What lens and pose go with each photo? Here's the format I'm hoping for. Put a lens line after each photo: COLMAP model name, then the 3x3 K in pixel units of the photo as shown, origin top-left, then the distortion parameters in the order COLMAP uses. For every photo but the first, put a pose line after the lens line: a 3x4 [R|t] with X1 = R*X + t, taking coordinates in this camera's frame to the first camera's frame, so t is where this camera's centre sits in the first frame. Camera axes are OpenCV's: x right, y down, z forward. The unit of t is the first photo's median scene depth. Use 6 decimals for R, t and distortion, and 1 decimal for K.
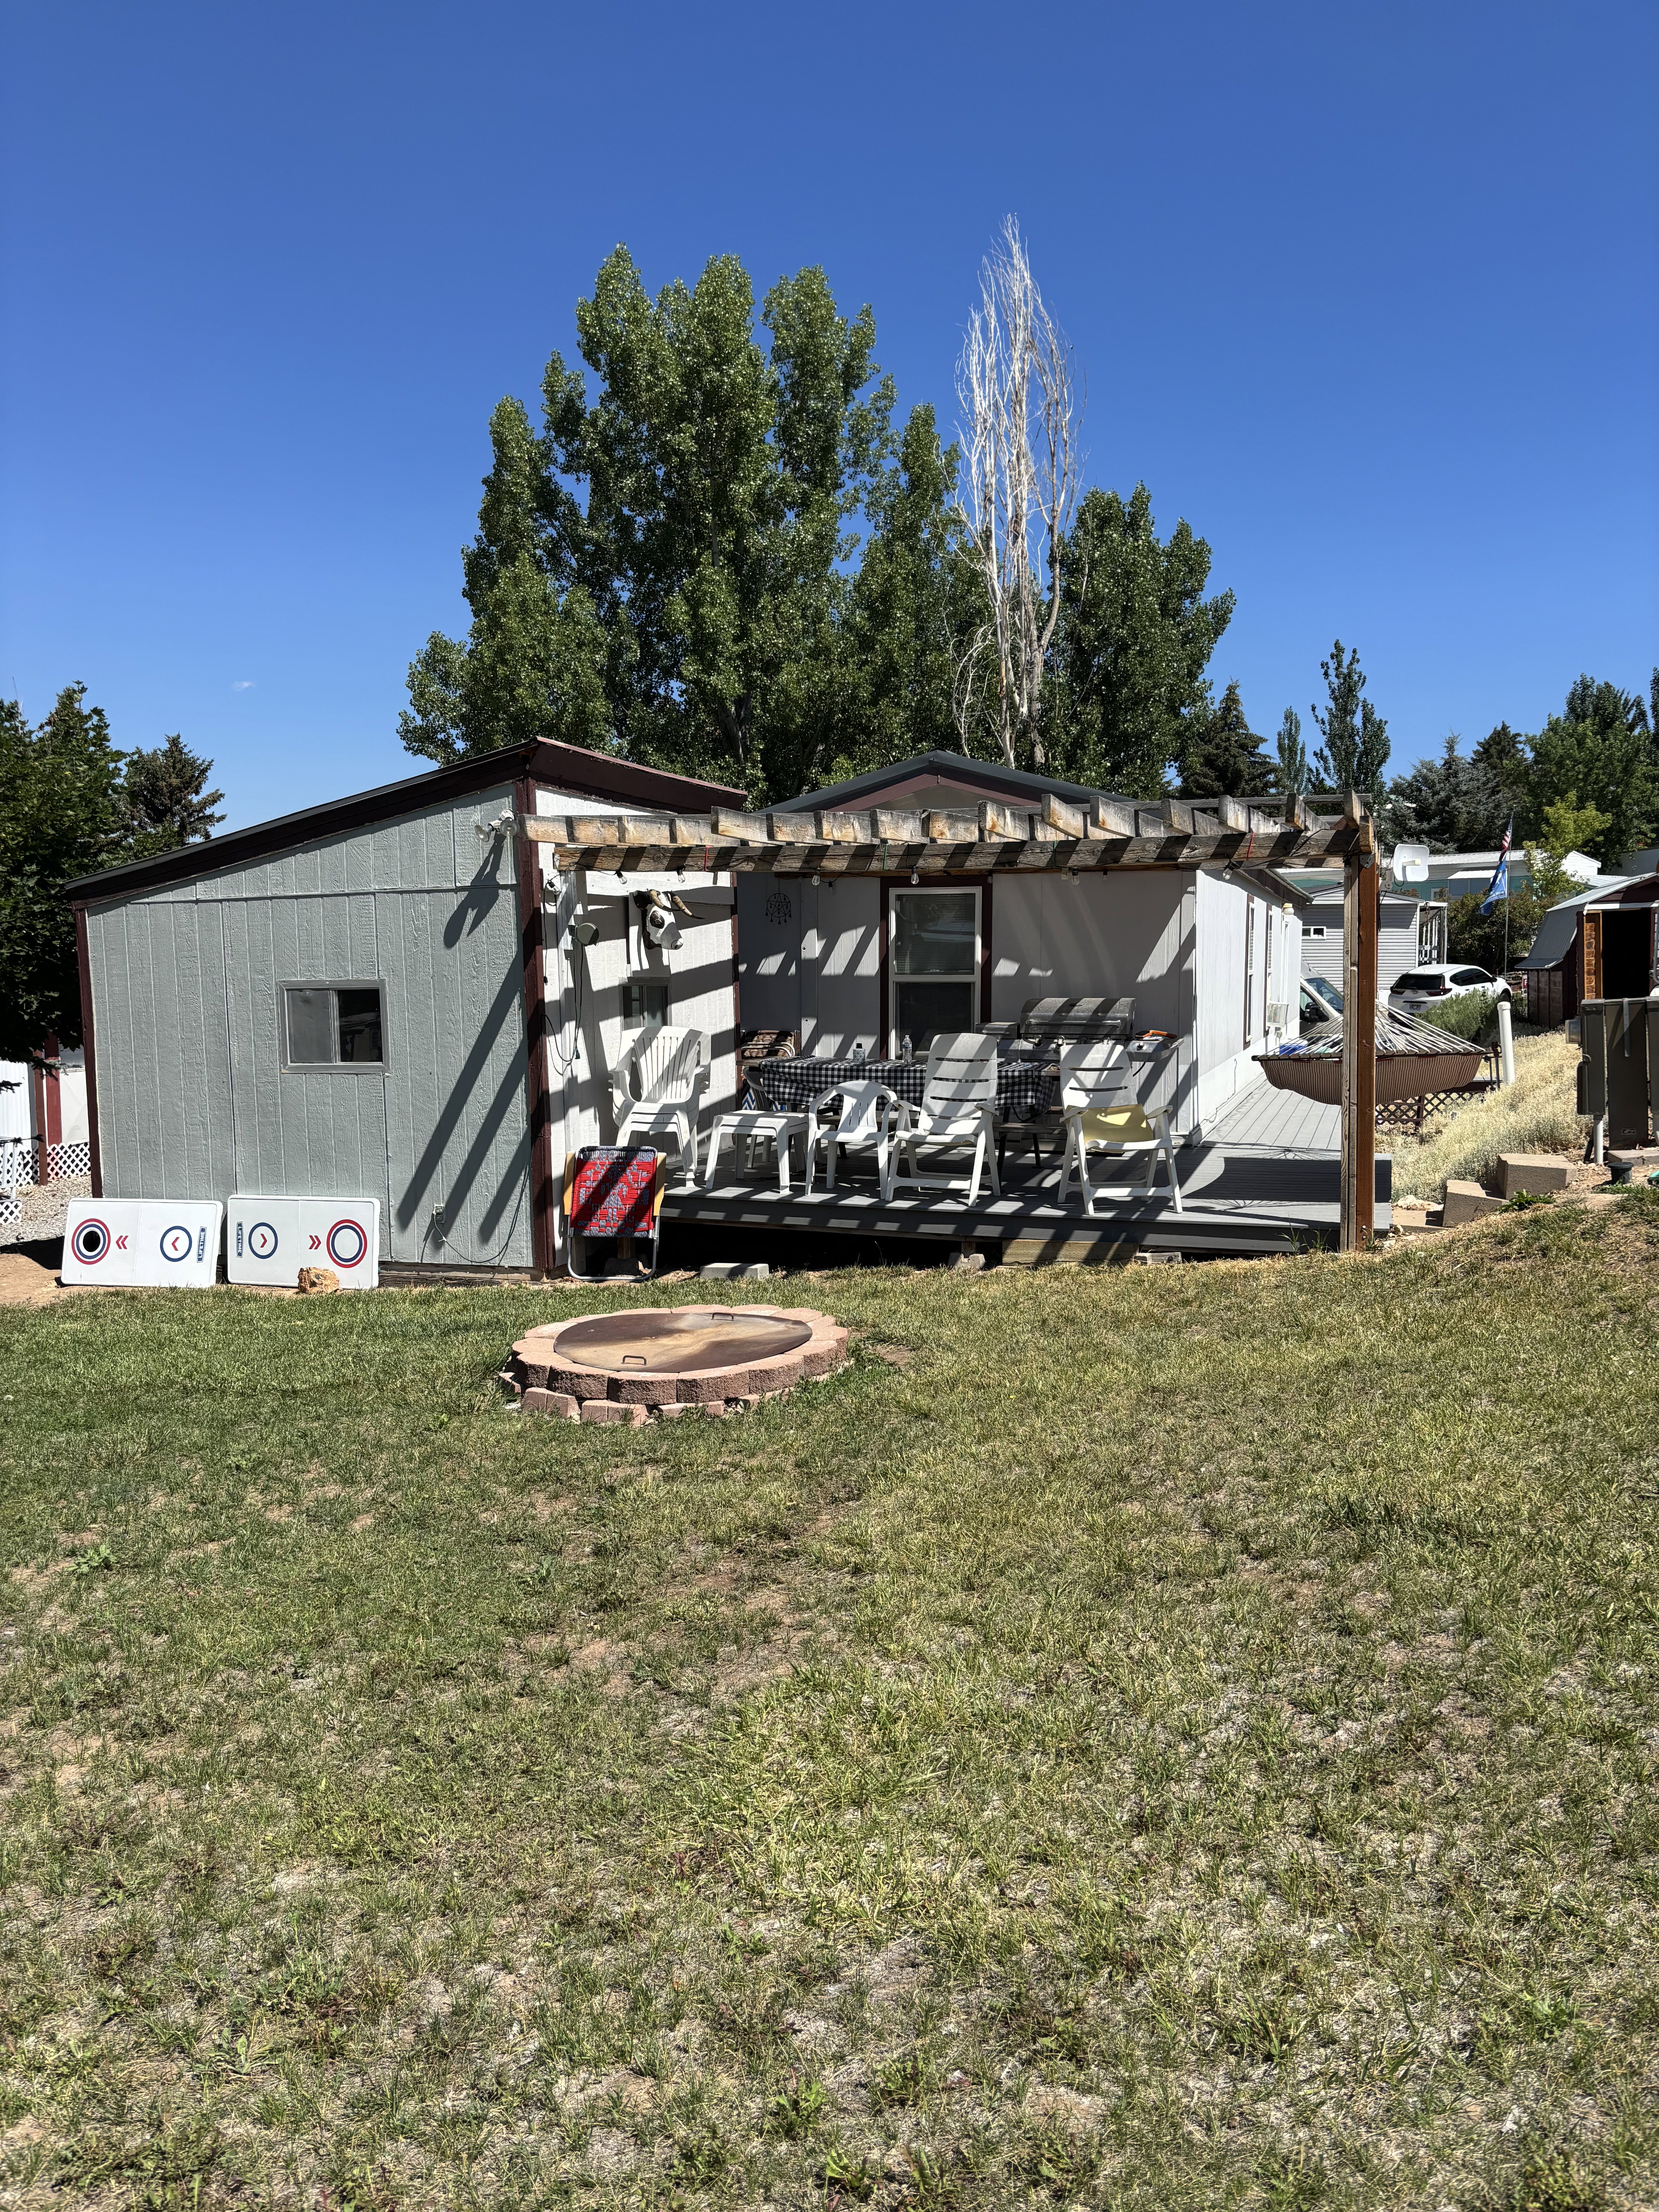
lens RADIAL K [[1793.6, 0, 829.5], [0, 1793.6, 1106.0], [0, 0, 1]] dist [0.002803, -0.002250]
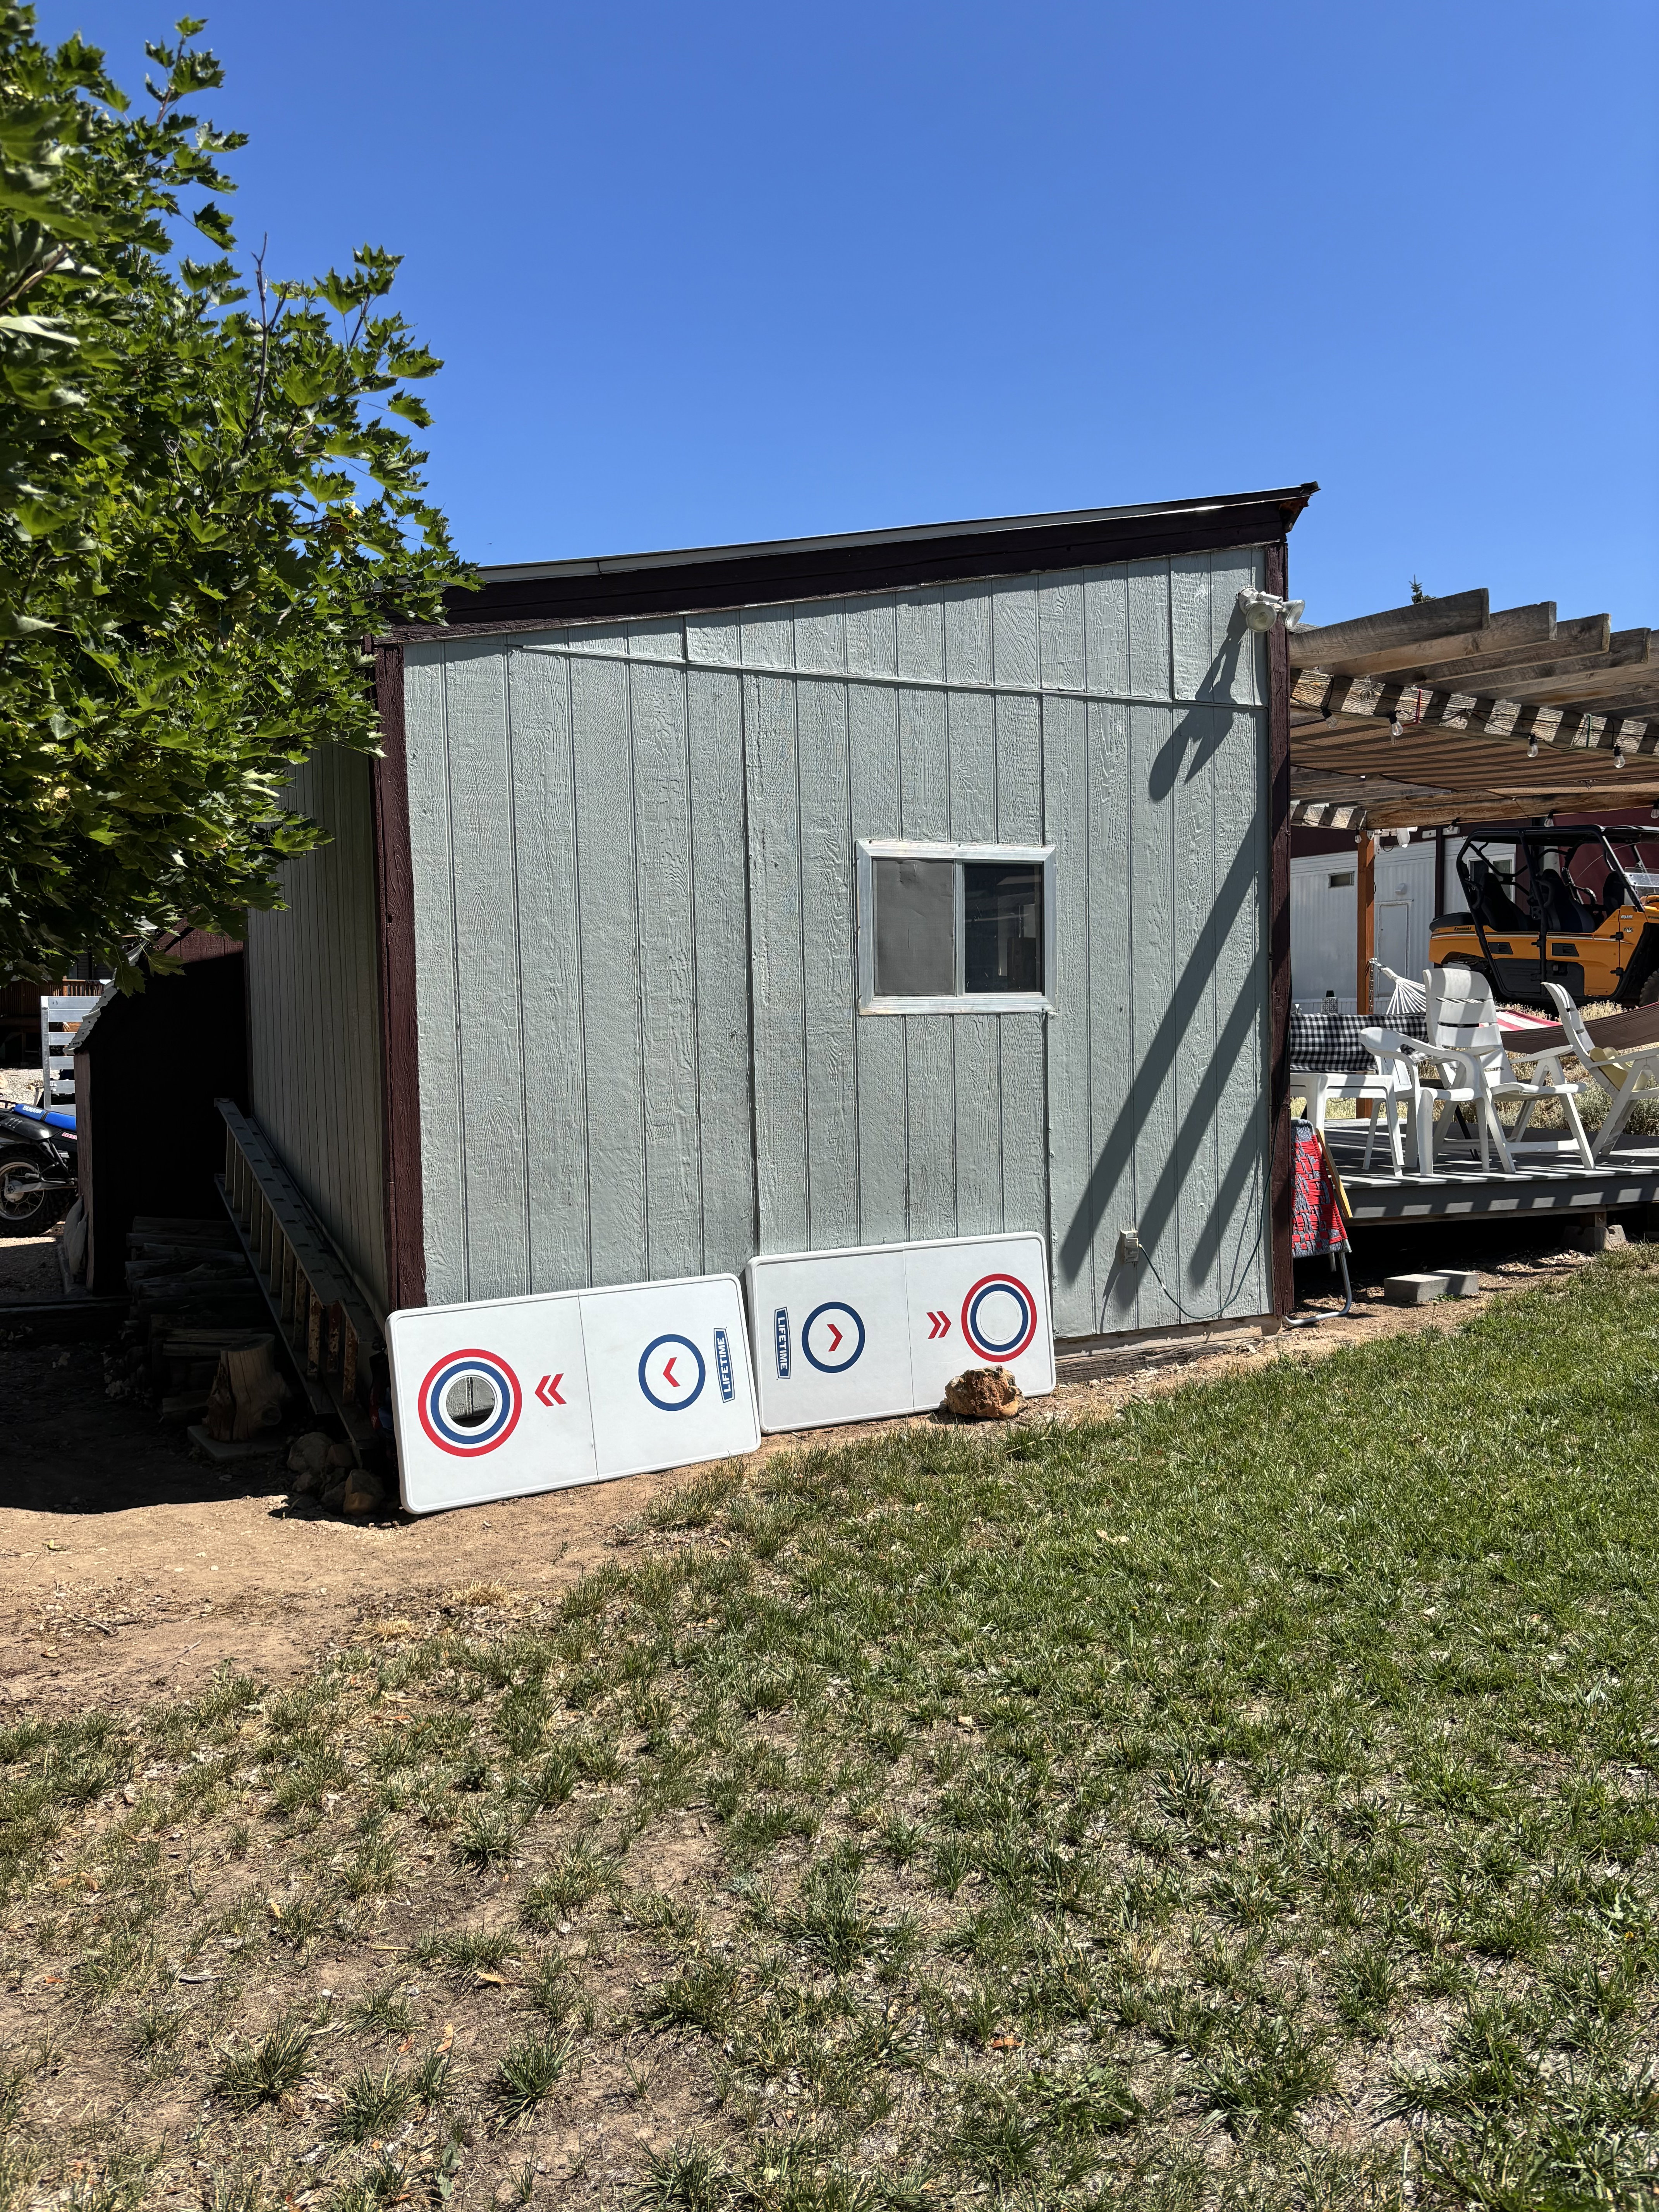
lens RADIAL K [[1680.3, 0, 840.1], [0, 1680.3, 1102.7], [0, 0, 1]] dist [0.020283, 0.001683]
pose [[0.679254, -0.032237, 0.733195, -0.695836], [0.058105, 0.998261, -0.009939, 0.012356], [-0.731599, 0.049353, 0.679946, 0.694124]]
